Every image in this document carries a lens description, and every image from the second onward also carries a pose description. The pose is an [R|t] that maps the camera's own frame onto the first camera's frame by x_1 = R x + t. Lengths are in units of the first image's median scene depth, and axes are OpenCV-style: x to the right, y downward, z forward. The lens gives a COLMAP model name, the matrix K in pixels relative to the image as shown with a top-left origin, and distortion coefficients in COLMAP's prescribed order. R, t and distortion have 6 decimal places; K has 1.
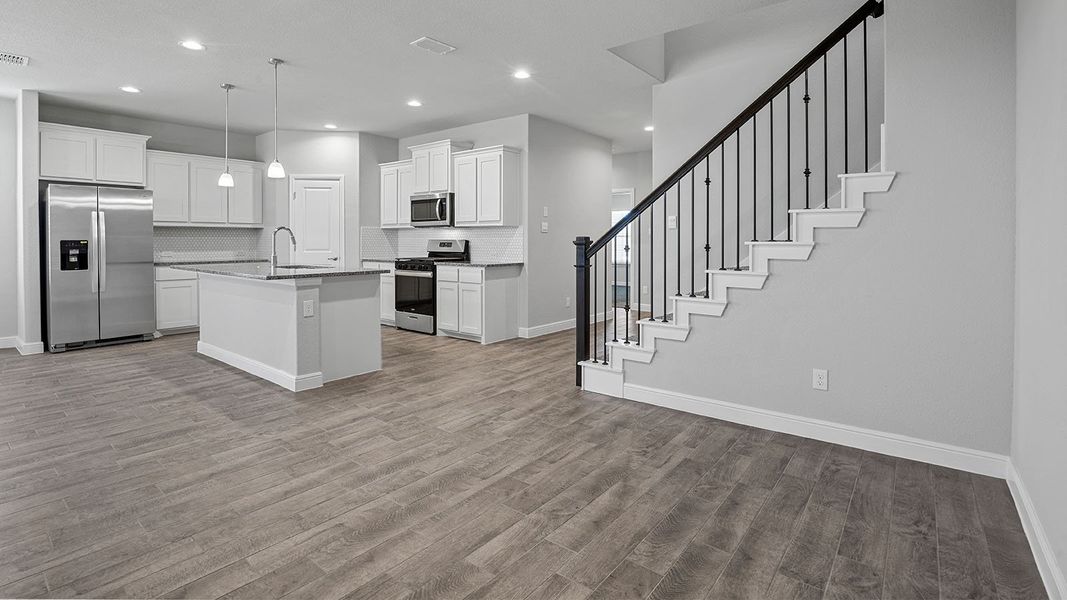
lens RADIAL K [[497.0, 0, 533.4], [0, 497.0, 251.9], [0, 0, 1]] dist [-0.033601, 0.005860]
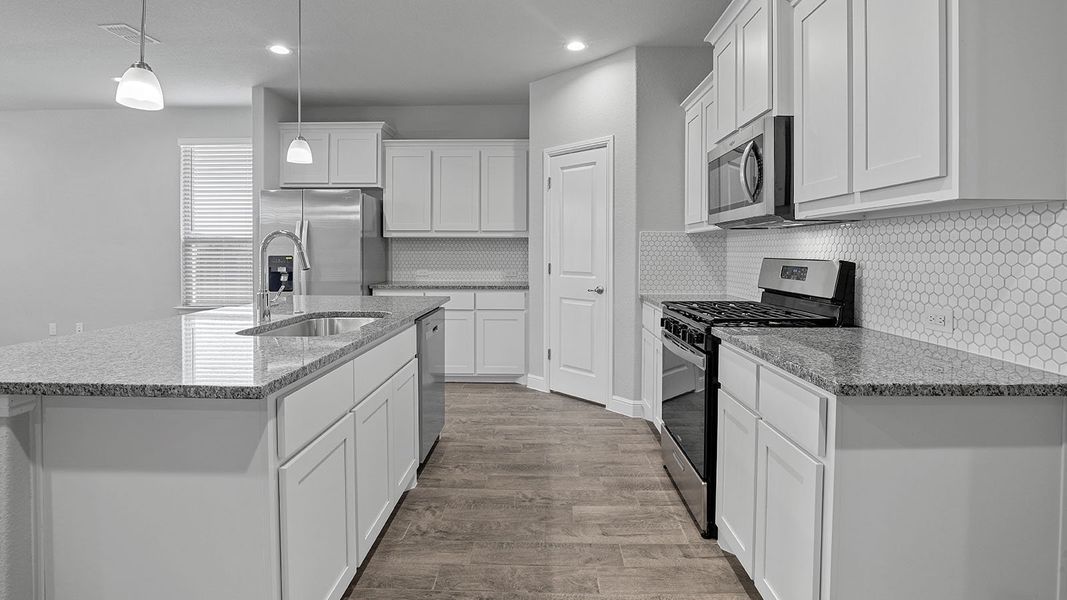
lens RADIAL K [[497.0, 0, 533.4], [0, 497.0, 251.9], [0, 0, 1]] dist [-0.033601, 0.005860]
pose [[0.601002, 0.000441, -0.799248, -0.005492], [-0.019058, 0.999723, -0.013779, -0.023643], [0.799020, 0.023513, 0.600844, 0.712192]]
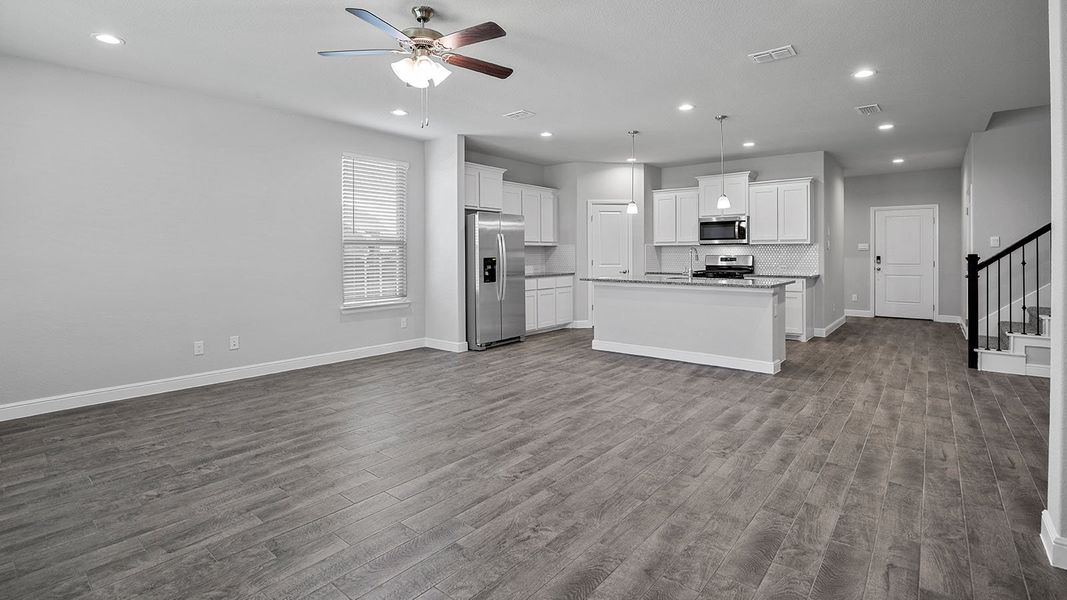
lens RADIAL K [[497.0, 0, 533.4], [0, 497.0, 251.9], [0, 0, 1]] dist [-0.033601, 0.005860]
pose [[0.999874, -0.004468, -0.015248, -0.699381], [0.004105, 0.999710, -0.023748, -0.007411], [0.015350, 0.023682, 0.999602, -0.206532]]
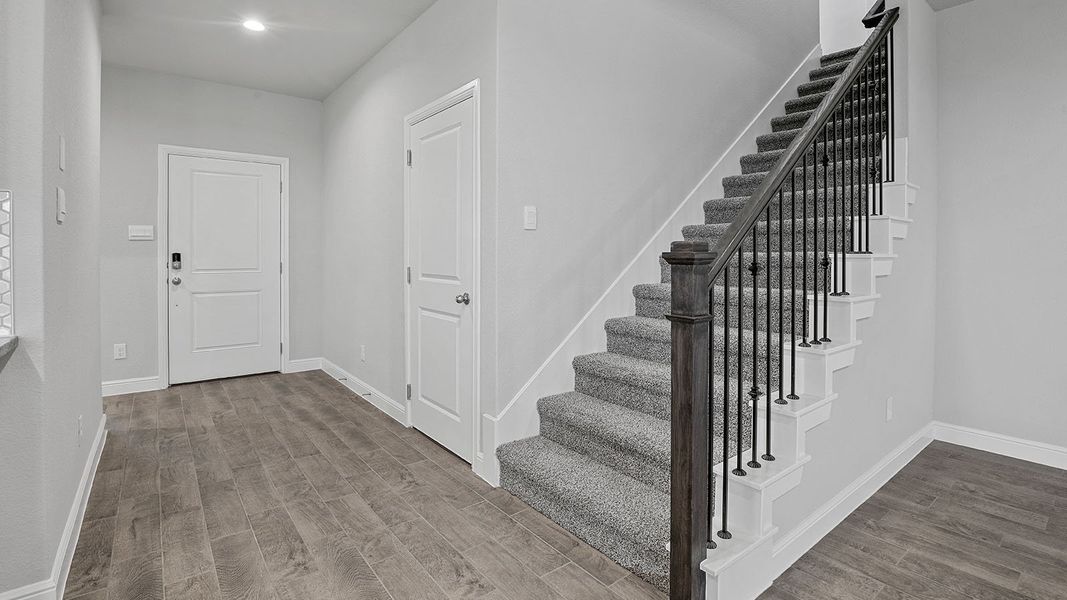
lens RADIAL K [[497.0, 0, 533.4], [0, 497.0, 251.9], [0, 0, 1]] dist [-0.033601, 0.005860]
pose [[0.235148, -0.002193, 0.971957, -0.201391], [0.019481, 0.999807, -0.002457, -0.016405], [-0.971764, 0.019512, 0.235145, 0.685007]]
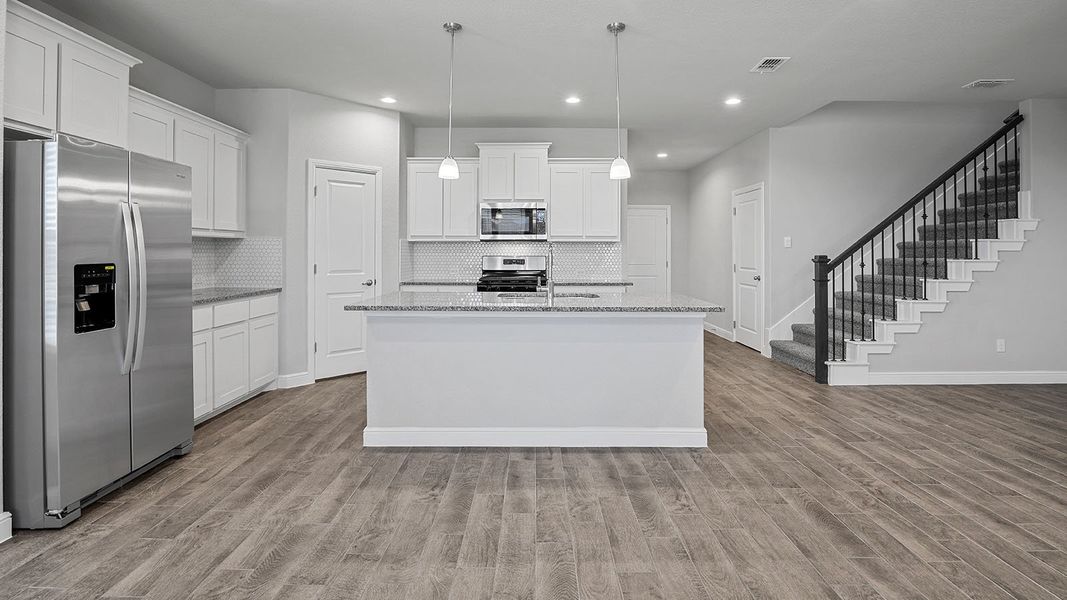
lens RADIAL K [[505.4, 0, 533.3], [0, 505.4, 251.8], [0, 0, 1]] dist [-0.025483, 0.000534]
pose [[0.784143, -0.000474, 0.620580, -0.780383], [0.013559, 0.999774, -0.016369, -0.019286], [-0.620432, 0.021250, 0.783972, 0.327900]]
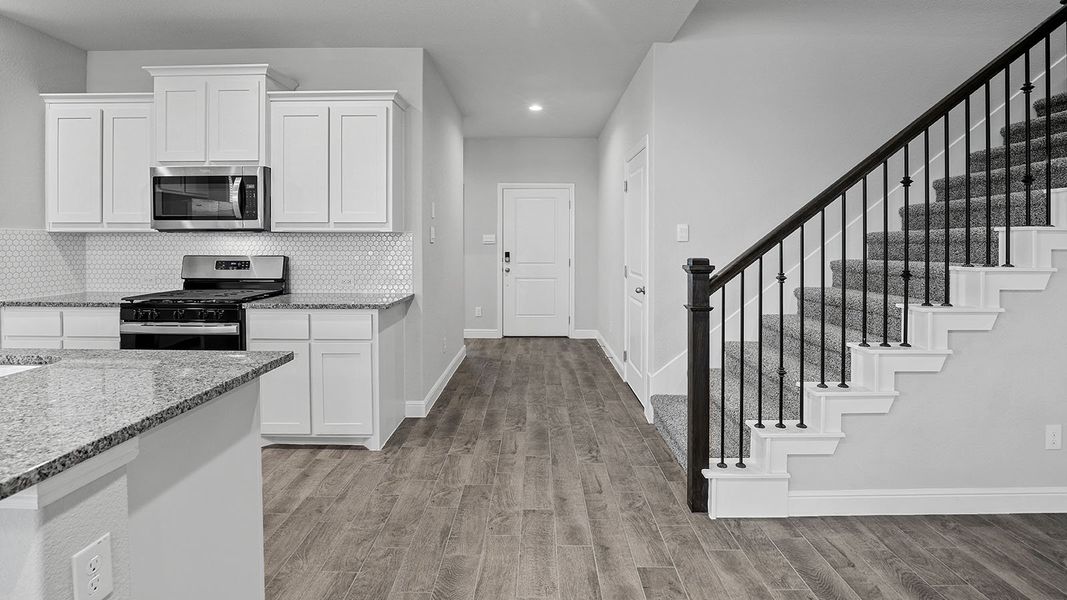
lens RADIAL K [[497.0, 0, 533.4], [0, 497.0, 251.9], [0, 0, 1]] dist [-0.033601, 0.005860]
pose [[0.786637, -0.011850, 0.617302, -0.278322], [0.013425, 0.999908, 0.002087, -0.028395], [-0.617270, 0.006646, 0.786723, 0.438272]]
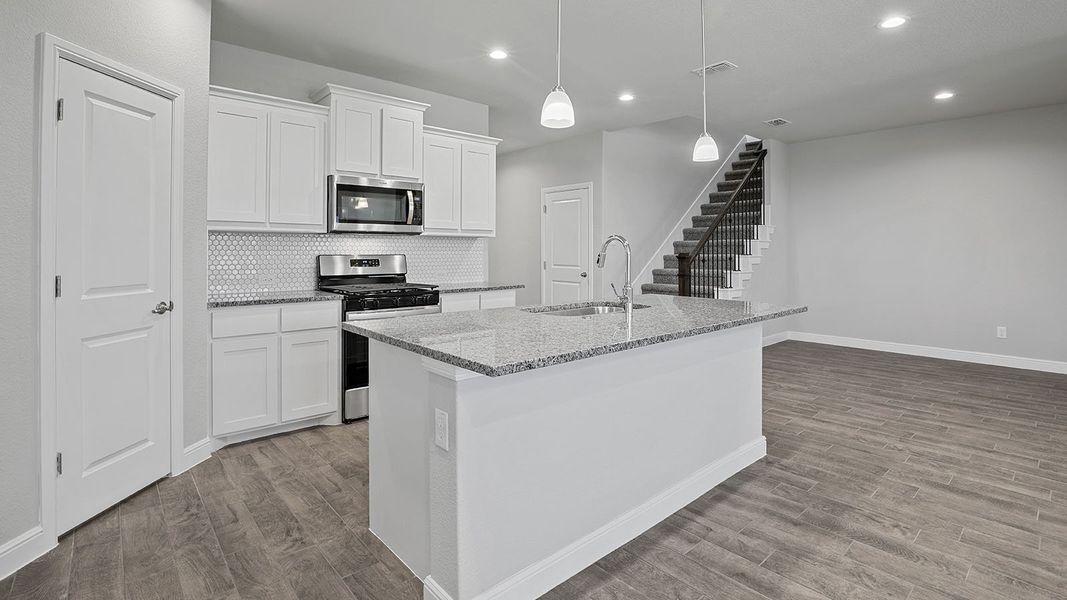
lens RADIAL K [[497.0, 0, 533.4], [0, 497.0, 251.9], [0, 0, 1]] dist [-0.033601, 0.005860]
pose [[0.173826, -0.004681, 0.984765, -0.831586], [0.020376, 0.999792, 0.001156, -0.027565], [-0.984566, 0.019865, 0.173885, 0.775217]]
